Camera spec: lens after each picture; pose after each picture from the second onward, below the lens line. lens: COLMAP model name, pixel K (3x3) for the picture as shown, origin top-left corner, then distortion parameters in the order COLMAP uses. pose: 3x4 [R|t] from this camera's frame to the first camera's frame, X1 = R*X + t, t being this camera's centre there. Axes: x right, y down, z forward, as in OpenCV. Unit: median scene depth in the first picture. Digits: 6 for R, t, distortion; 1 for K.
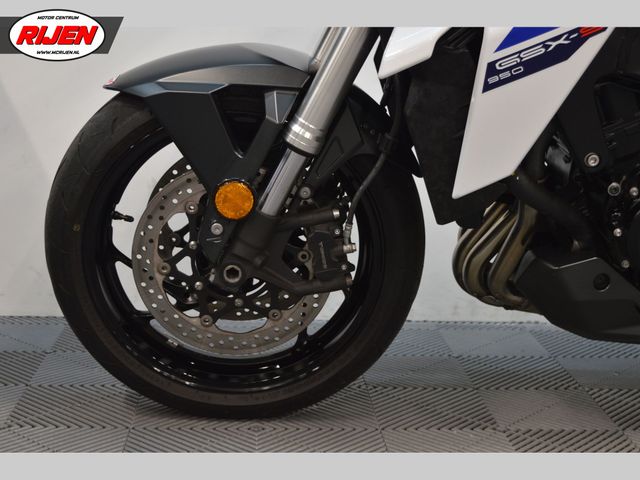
lens RADIAL K [[1047.9, 0, 320.0], [0, 1047.9, 240.0], [0, 0, 1]] dist [-0.010301, -0.013837]
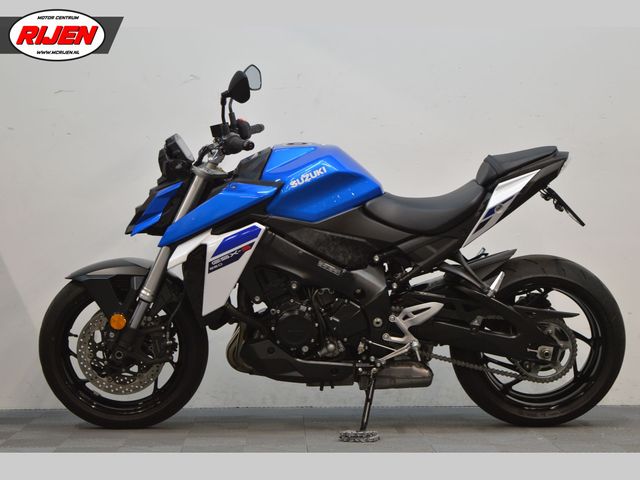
lens RADIAL K [[1526.0, 0, 320.0], [0, 1526.0, 240.0], [0, 0, 1]] dist [0.047550, 0.050411]
pose [[0.998519, -0.034906, -0.041739, 0.532955], [0.026302, 0.981175, -0.191322, 0.459791], [0.047631, 0.189941, 0.980639, -2.452355]]
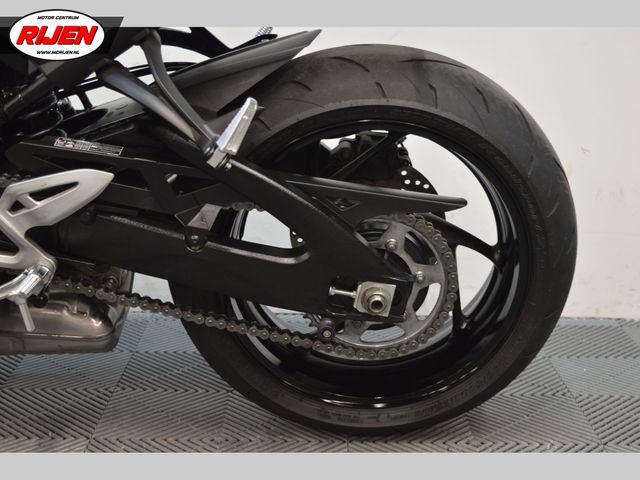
lens RADIAL K [[1051.4, 0, 320.0], [0, 1051.4, 240.0], [0, 0, 1]] dist [0.018216, 0.057808]
pose [[0.997734, -0.000361, -0.067278, 0.909369], [0.002992, 0.999235, 0.039002, -0.036073], [0.067213, -0.039115, 0.996972, 0.106464]]
